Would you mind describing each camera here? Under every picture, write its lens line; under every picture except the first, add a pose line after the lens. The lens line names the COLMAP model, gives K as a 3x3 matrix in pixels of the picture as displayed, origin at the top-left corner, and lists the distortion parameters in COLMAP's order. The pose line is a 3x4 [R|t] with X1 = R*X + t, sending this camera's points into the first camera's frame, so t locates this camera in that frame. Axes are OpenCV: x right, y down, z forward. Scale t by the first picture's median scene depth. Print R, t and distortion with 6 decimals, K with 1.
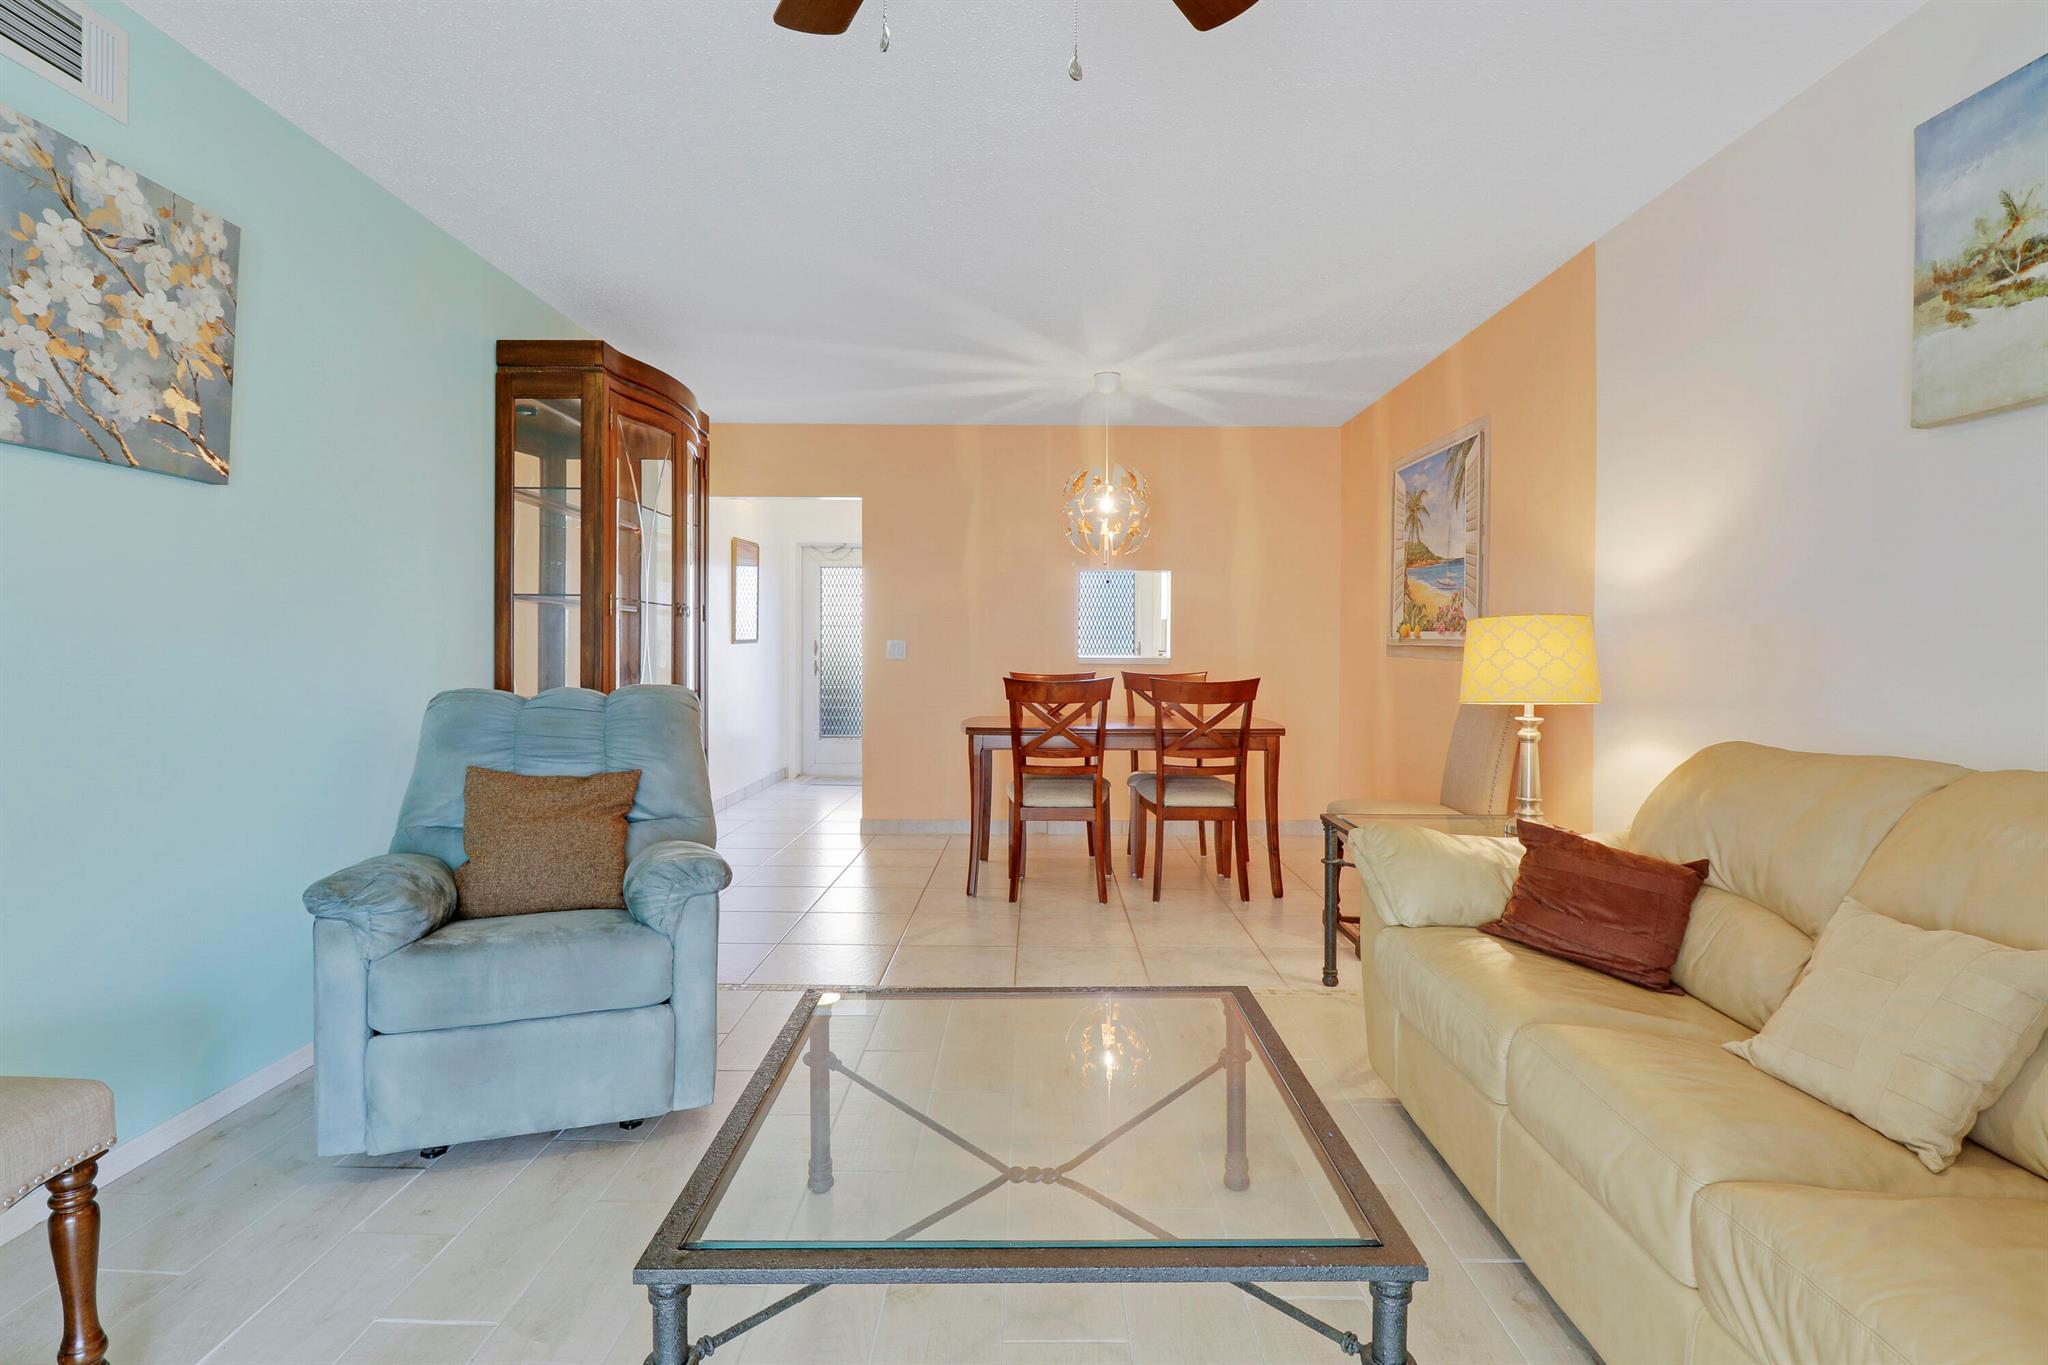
lens RADIAL K [[981.5, 0, 1023.9], [0, 981.5, 673.2], [0, 0, 1]] dist [0.000515, -0.011752]
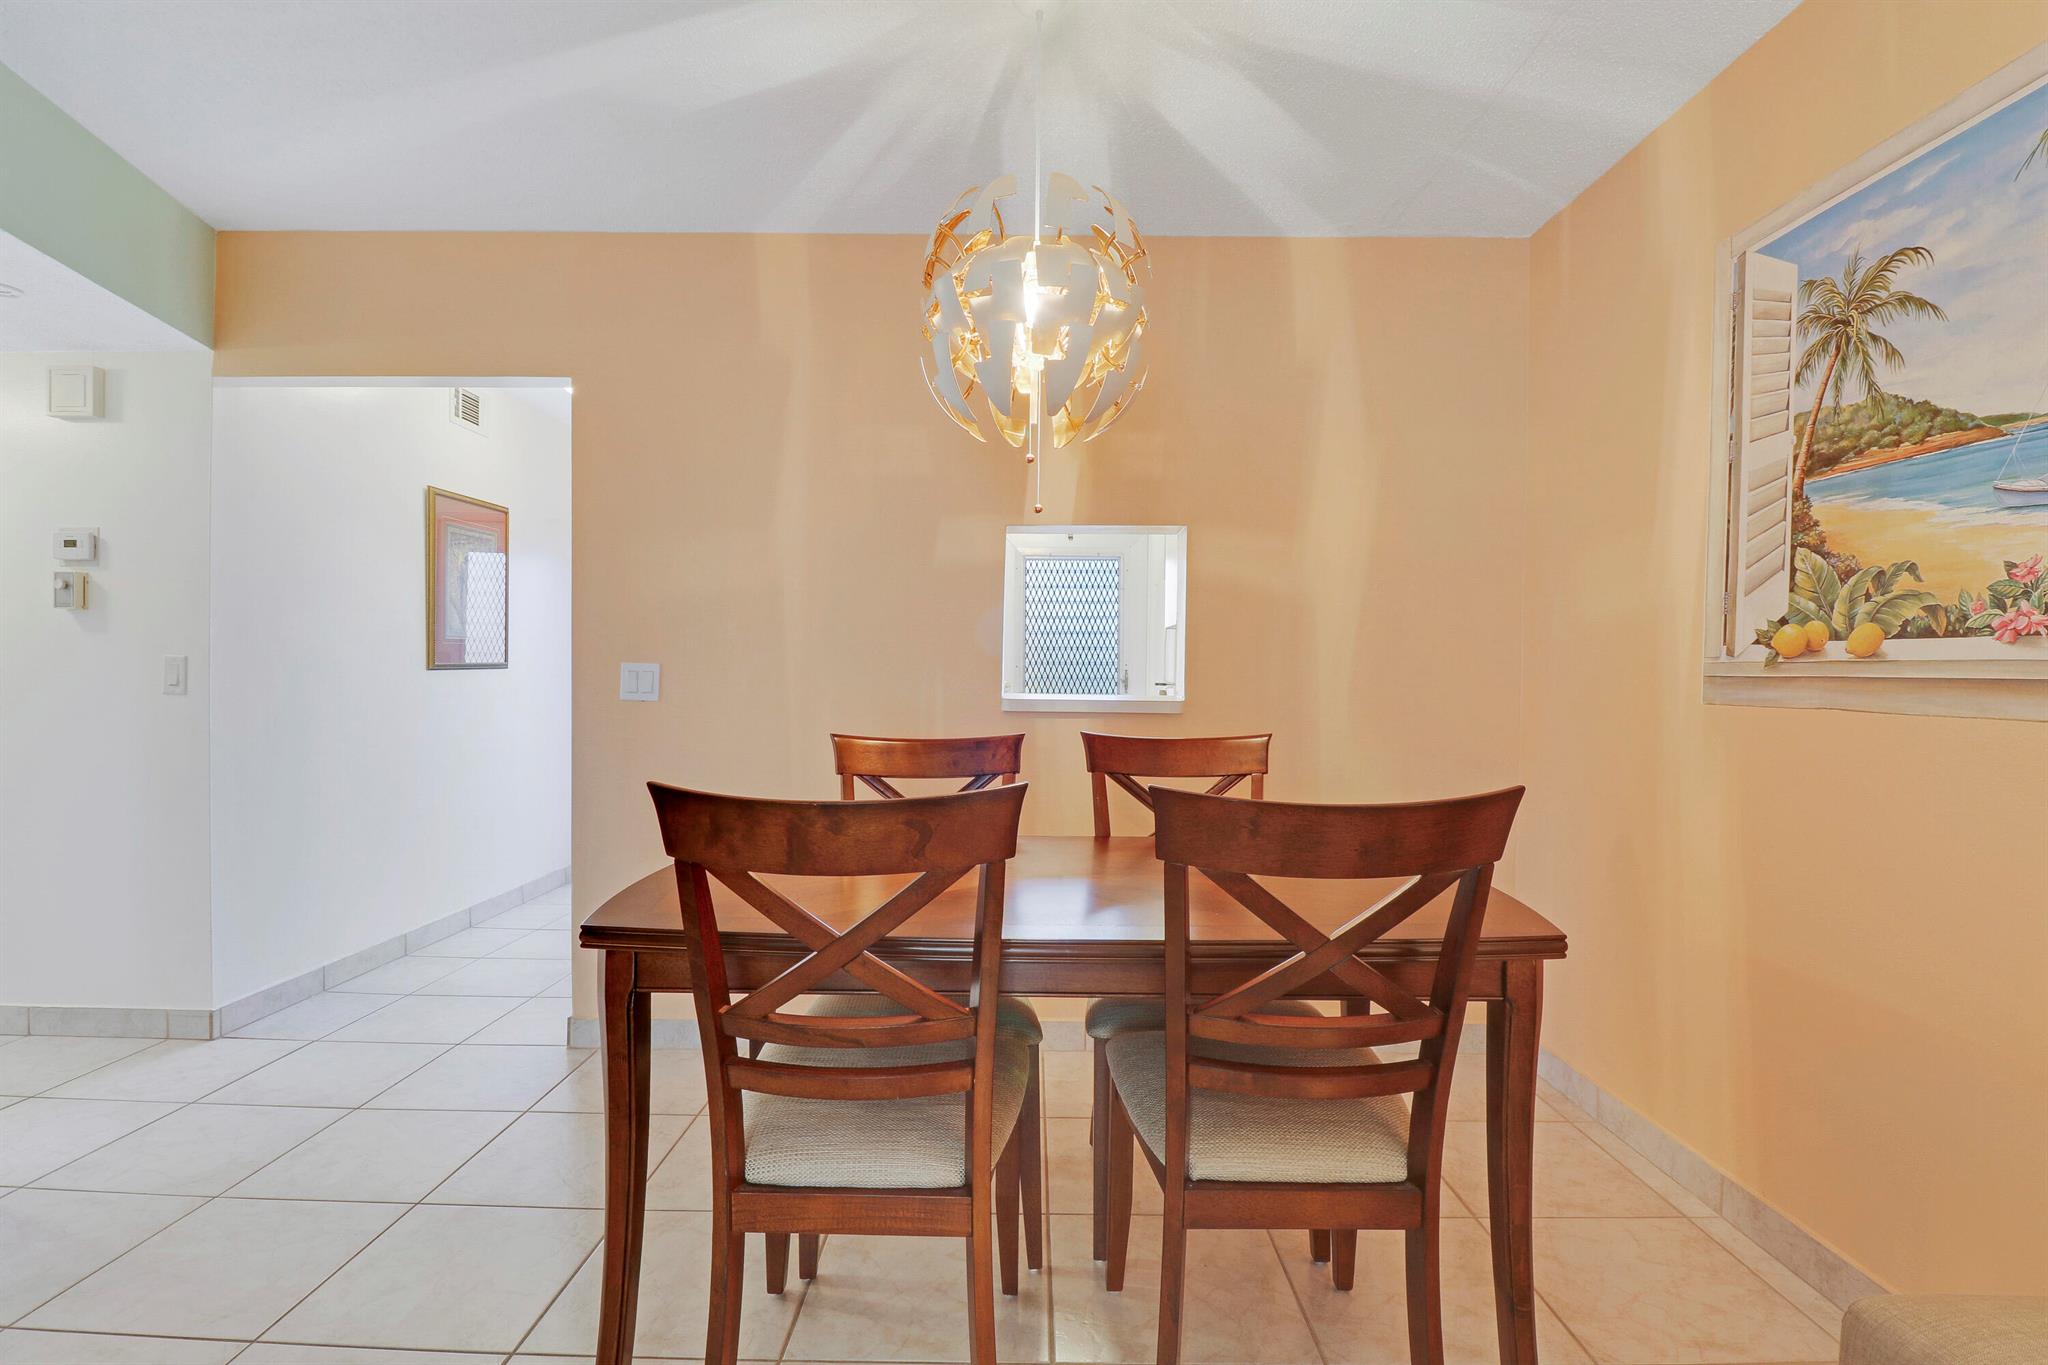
lens RADIAL K [[981.5, 0, 1012.0], [0, 981.5, 702.4], [0, 0, 1]] dist [0.000515, -0.011752]
pose [[0.999971, 0.005095, -0.005603, 0.168233], [-0.005103, 0.999986, -0.001561, -0.035719], [0.005595, 0.001589, 0.999983, 1.321579]]
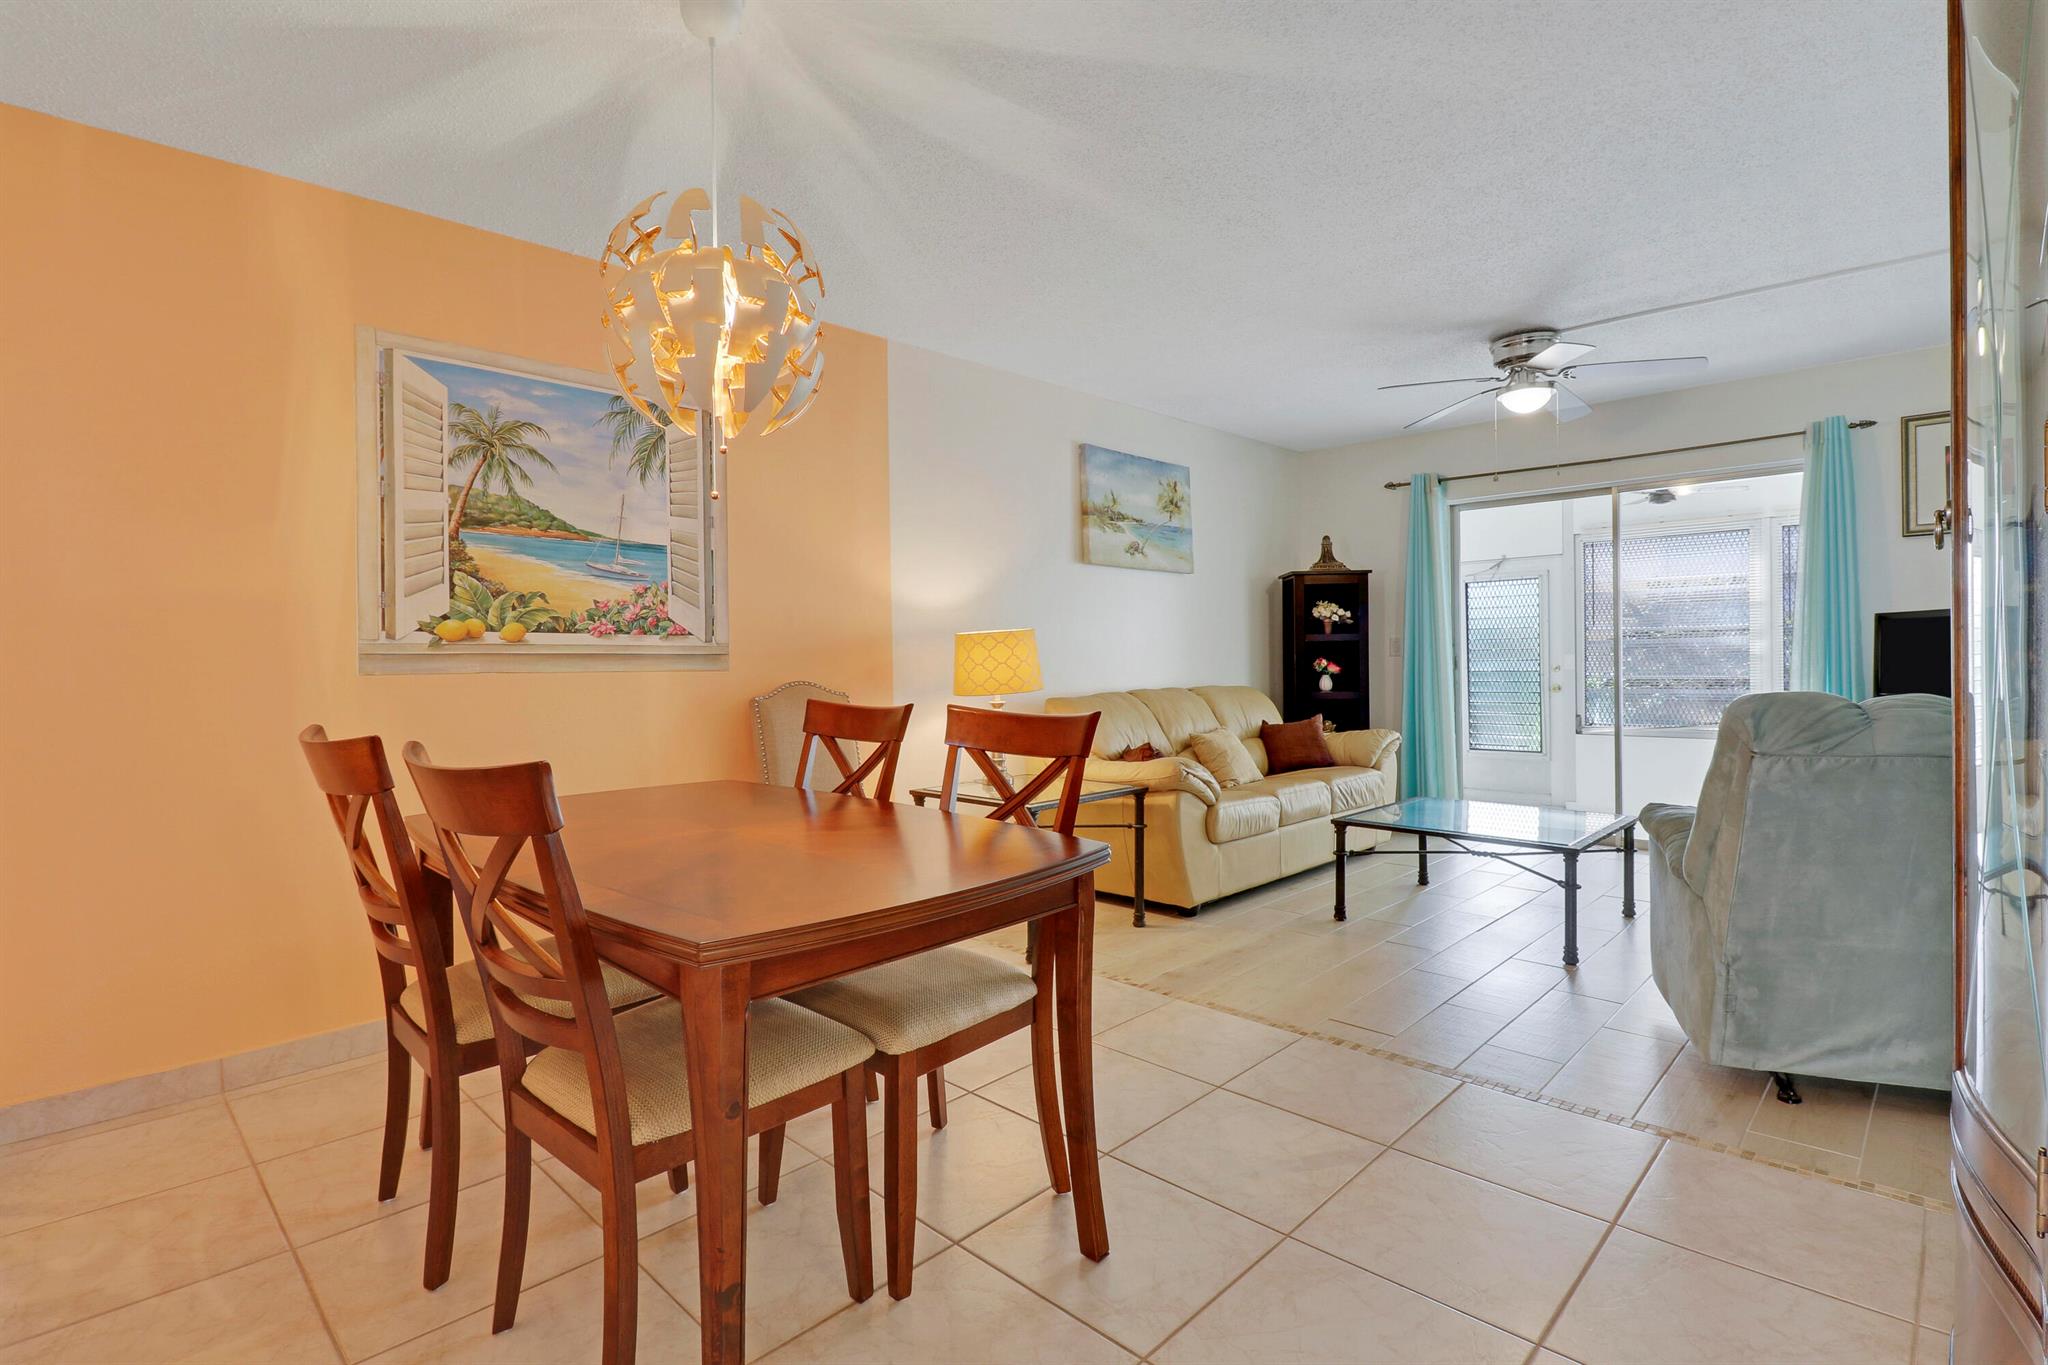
lens RADIAL K [[981.5, 0, 1023.8], [0, 981.5, 669.0], [0, 0, 1]] dist [0.000515, -0.011752]
pose [[-0.724742, -0.005059, 0.689002, -0.627779], [0.028827, 0.998875, 0.037657, -0.069542], [-0.688417, 0.047153, -0.723780, 2.605290]]
